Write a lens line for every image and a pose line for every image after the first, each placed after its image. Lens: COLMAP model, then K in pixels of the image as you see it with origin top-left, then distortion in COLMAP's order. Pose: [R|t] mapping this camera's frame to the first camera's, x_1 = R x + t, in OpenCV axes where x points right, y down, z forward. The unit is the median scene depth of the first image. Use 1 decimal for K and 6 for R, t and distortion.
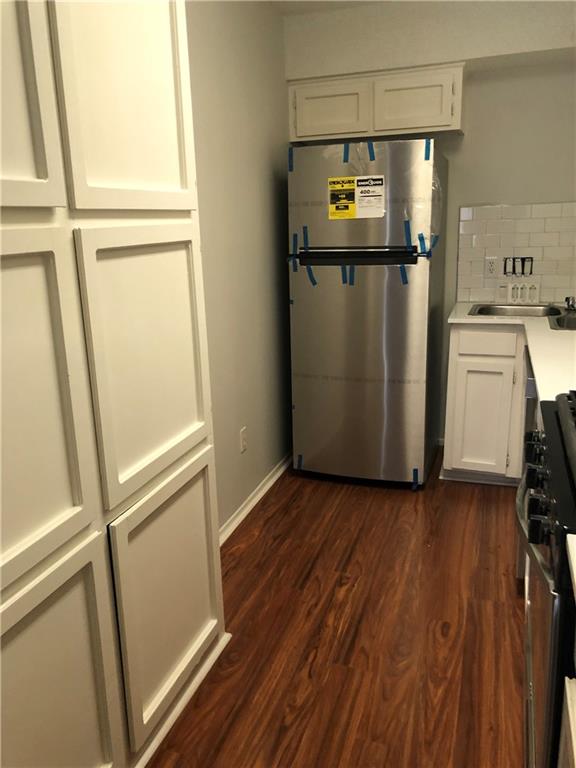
lens RADIAL K [[635.5, 0, 289.8], [0, 635.5, 379.0], [0, 0, 1]] dist [0.036537, -0.014377]
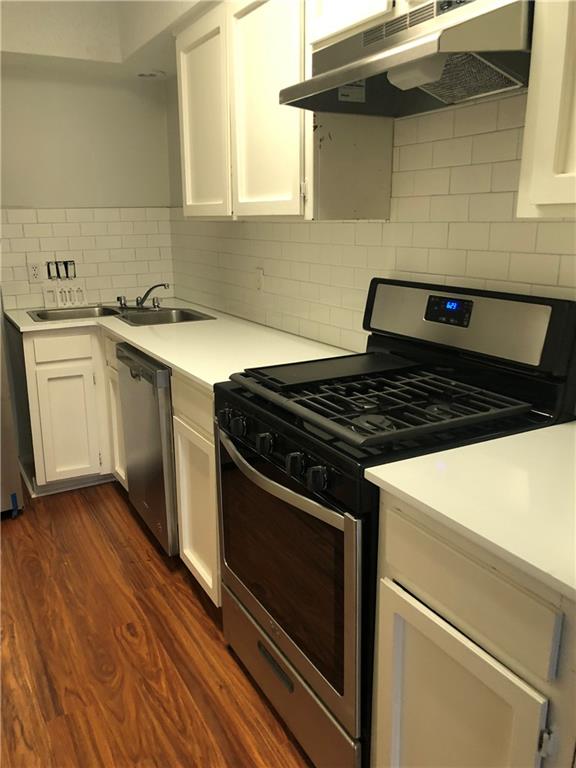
lens RADIAL K [[630.7, 0, 287.9], [0, 630.7, 386.3], [0, 0, 1]] dist [0.033726, -0.009253]
pose [[0.667637, -0.169151, 0.725016, -0.188794], [0.168740, 0.982884, 0.073928, -0.012091], [-0.725112, 0.072982, 0.684753, 0.085947]]
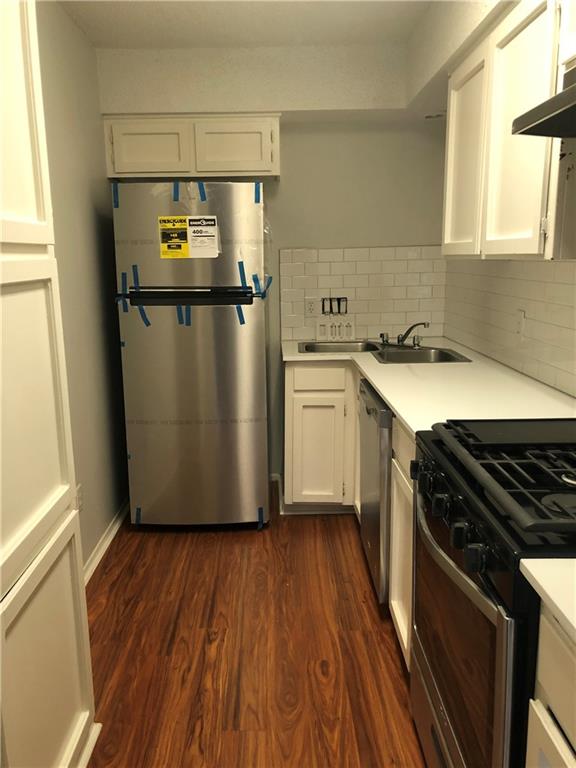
lens RADIAL K [[631.6, 0, 288.0], [0, 631.6, 384.0], [0, 0, 1]] dist [0.052224, -0.044812]
pose [[0.941534, -0.049672, 0.333236, -0.089065], [0.067334, 0.996861, -0.041655, -0.008427], [-0.330121, 0.061658, 0.941923, 0.045177]]
